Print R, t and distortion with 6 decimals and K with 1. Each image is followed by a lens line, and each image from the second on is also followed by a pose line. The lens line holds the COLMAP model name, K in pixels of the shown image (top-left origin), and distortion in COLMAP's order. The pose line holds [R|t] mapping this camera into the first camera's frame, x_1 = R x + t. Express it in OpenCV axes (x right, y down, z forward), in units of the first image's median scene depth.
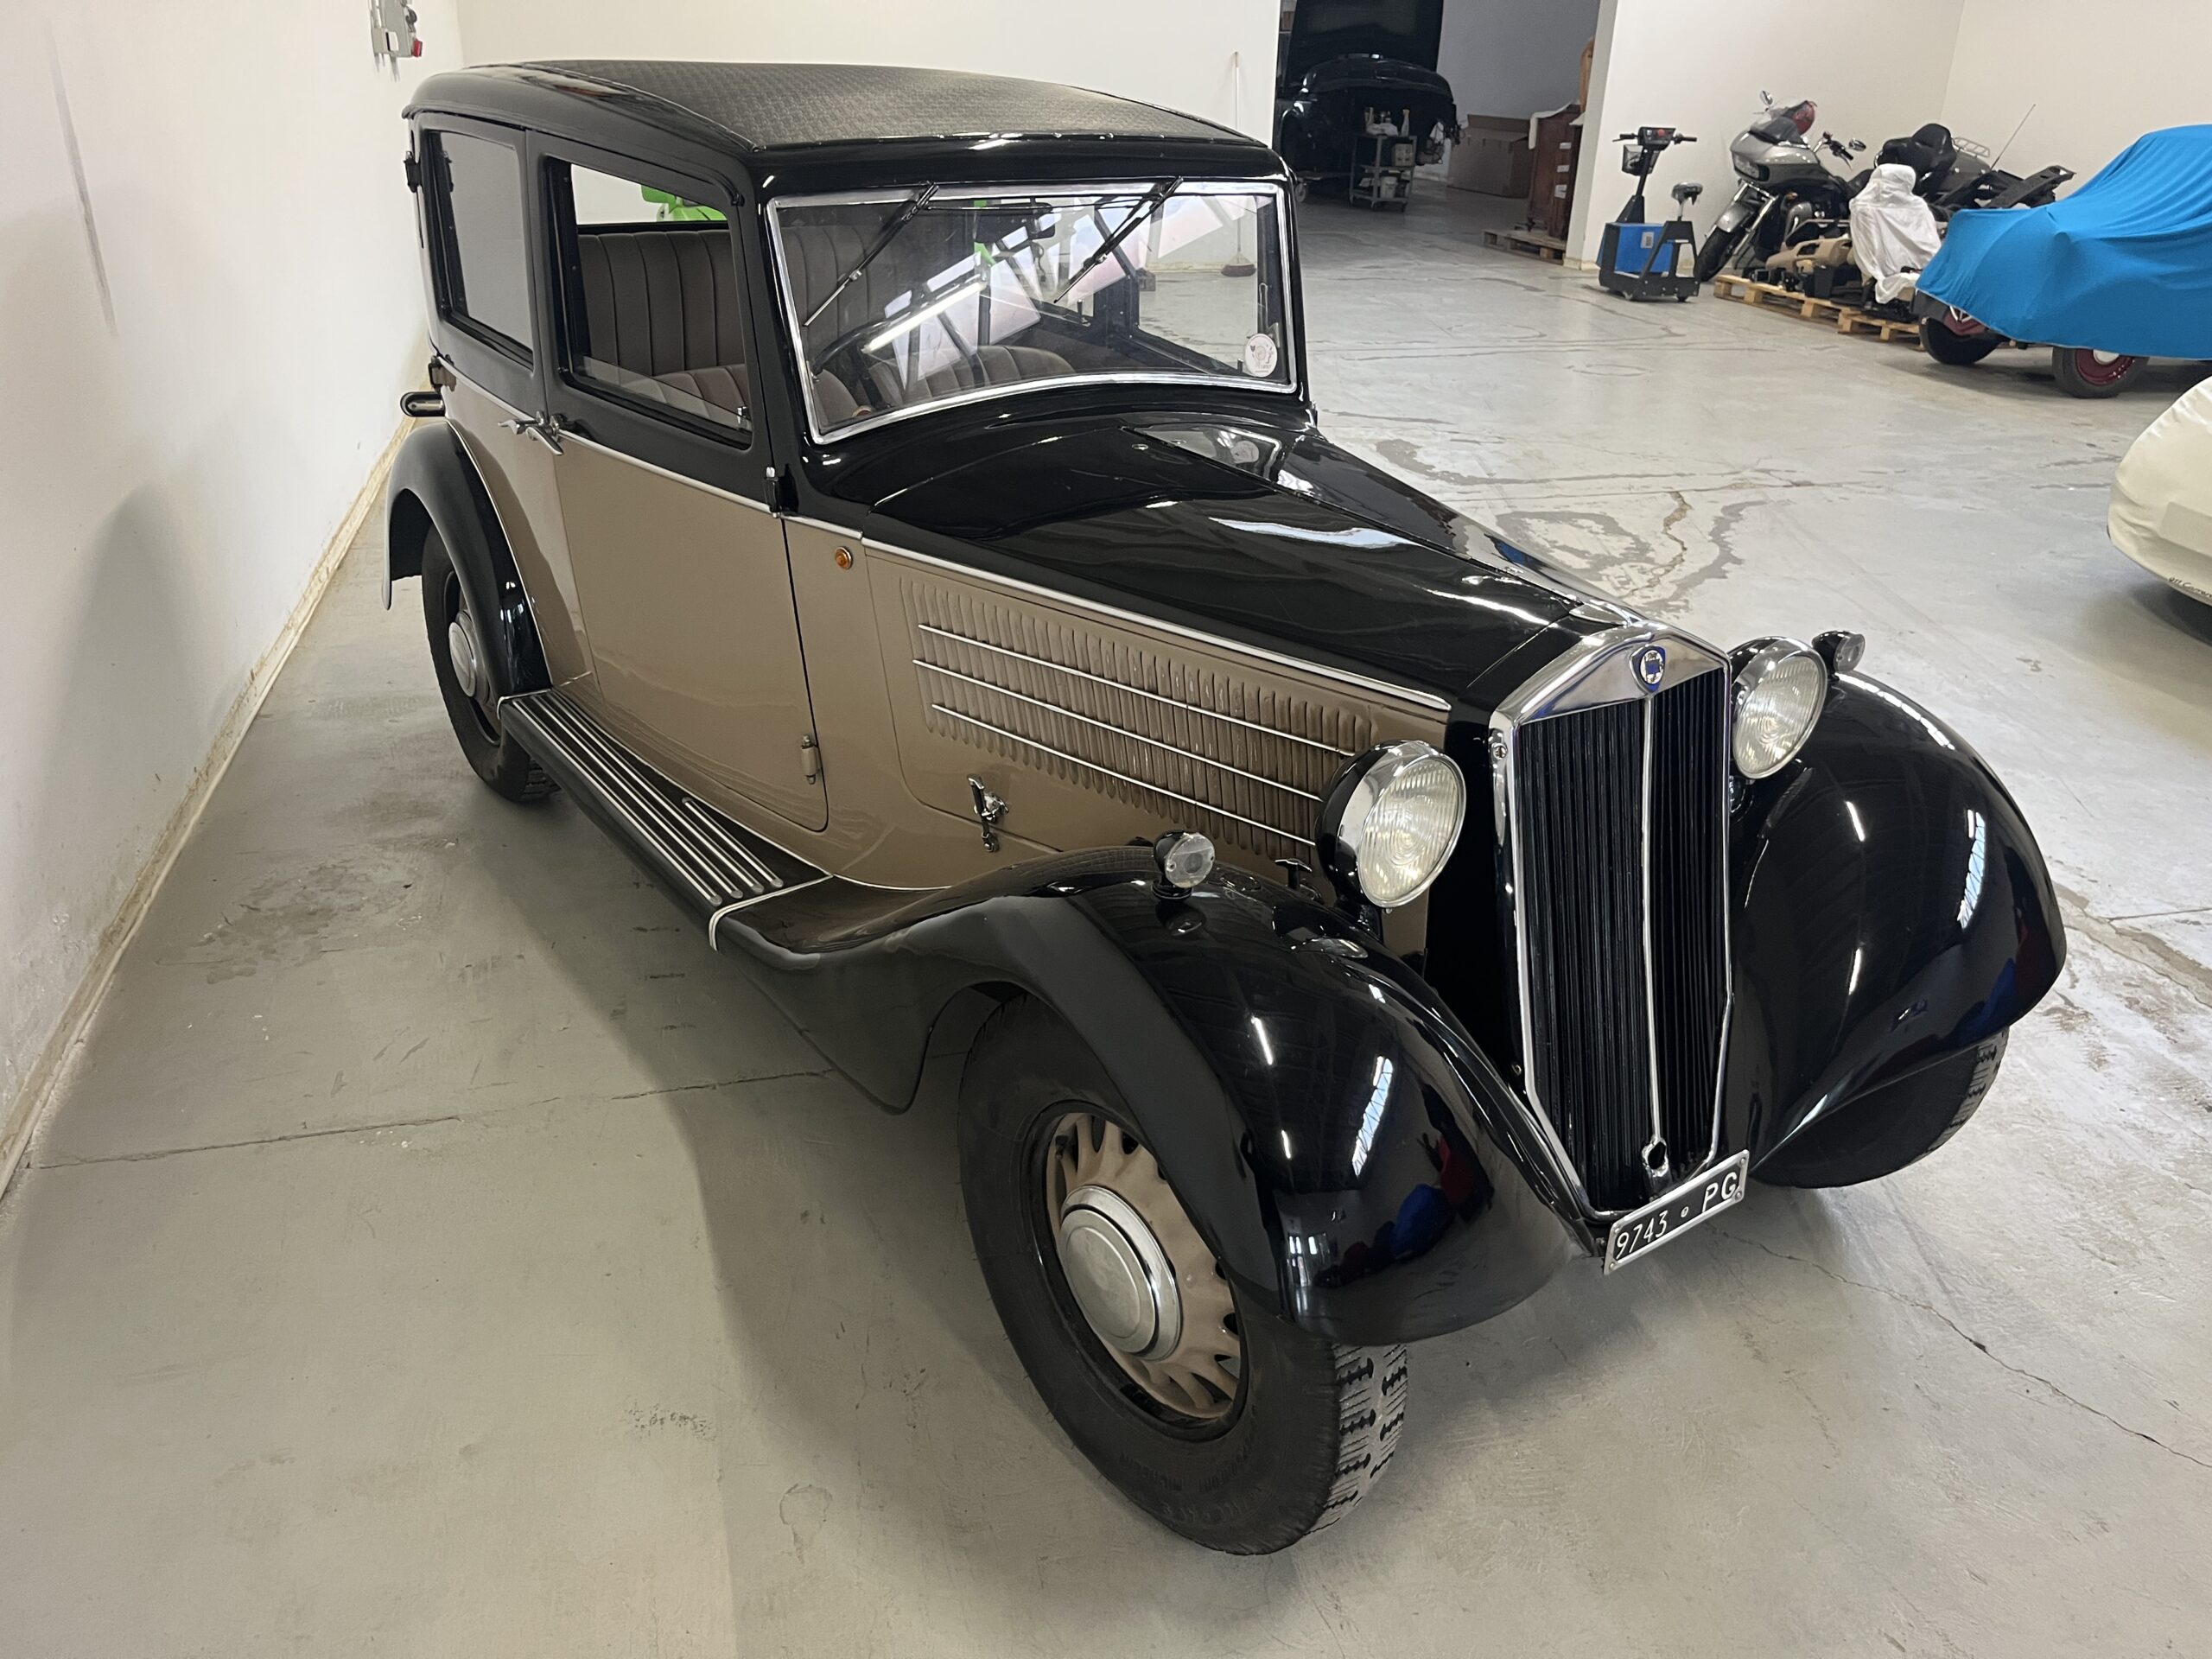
lens RADIAL K [[1707.1, 0, 1097.2], [0, 1707.1, 818.8], [0, 0, 1]] dist [0.059855, -0.082696]
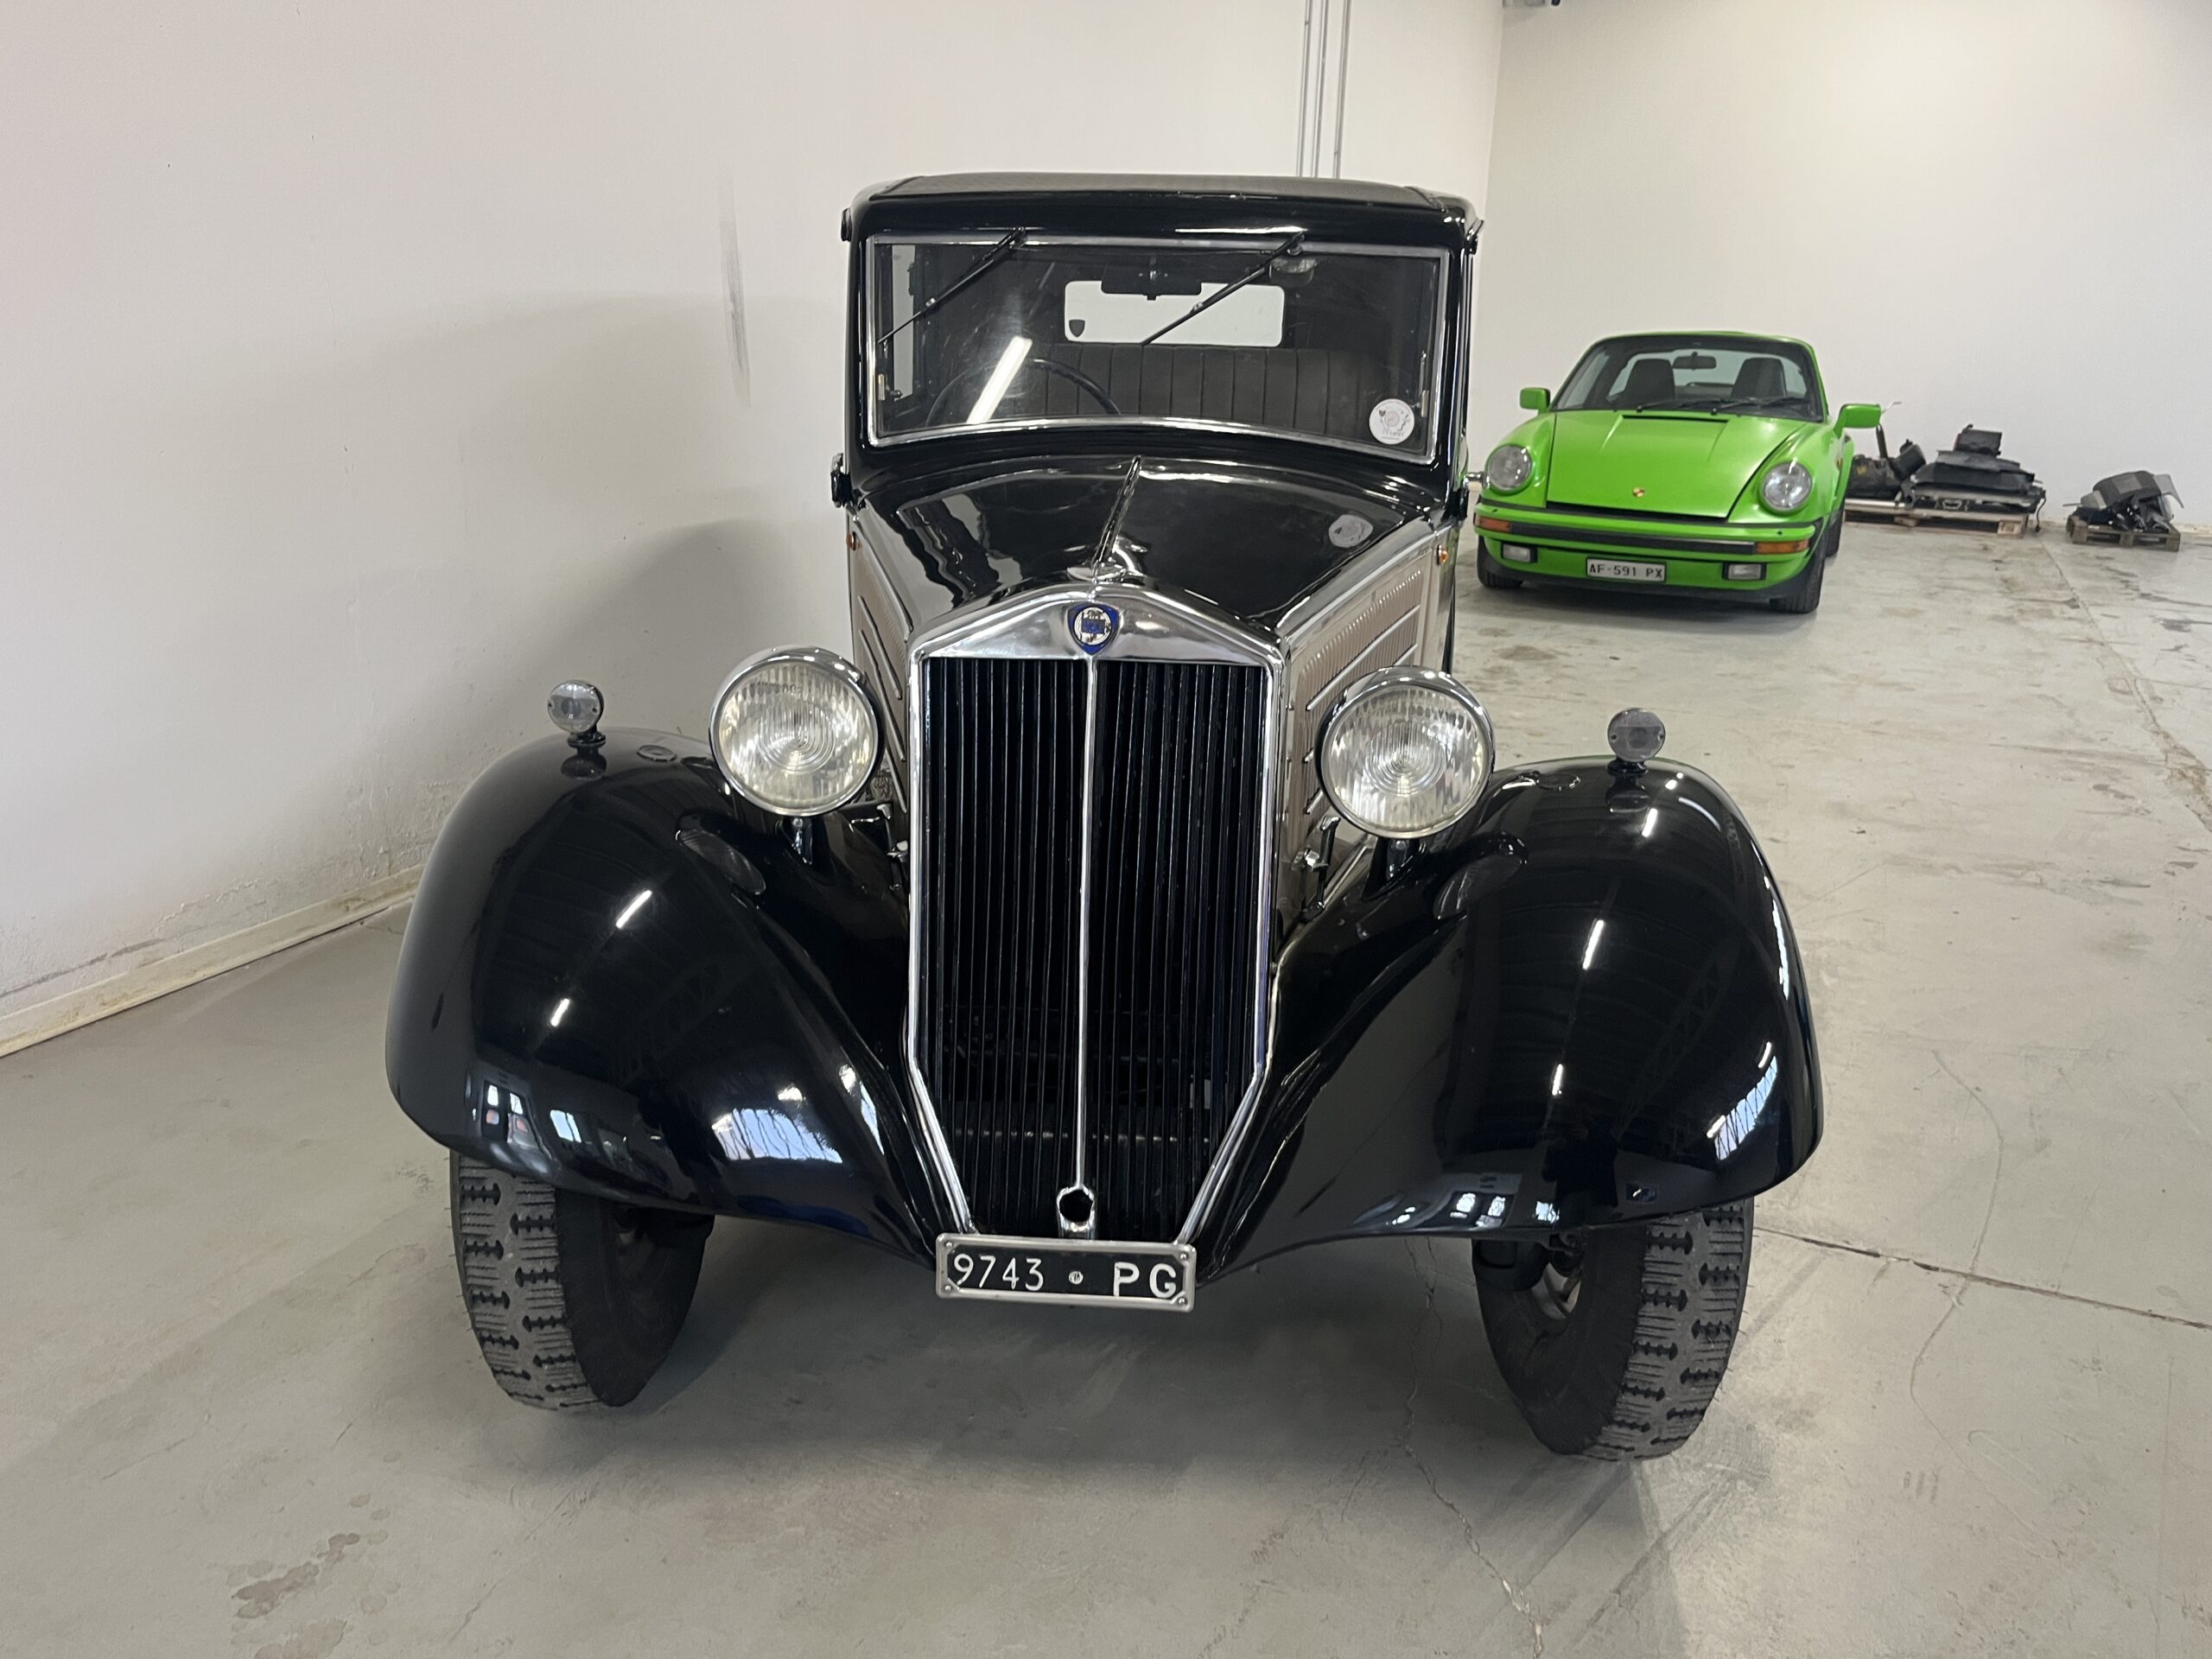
lens RADIAL K [[1707.1, 0, 1097.2], [0, 1707.1, 818.8], [0, 0, 1]] dist [0.059855, -0.082696]
pose [[0.770715, 0.176463, -0.612258, 0.844571], [-0.267918, 0.961564, -0.060118, 0.059324], [0.578116, 0.210369, 0.788370, 0.294613]]
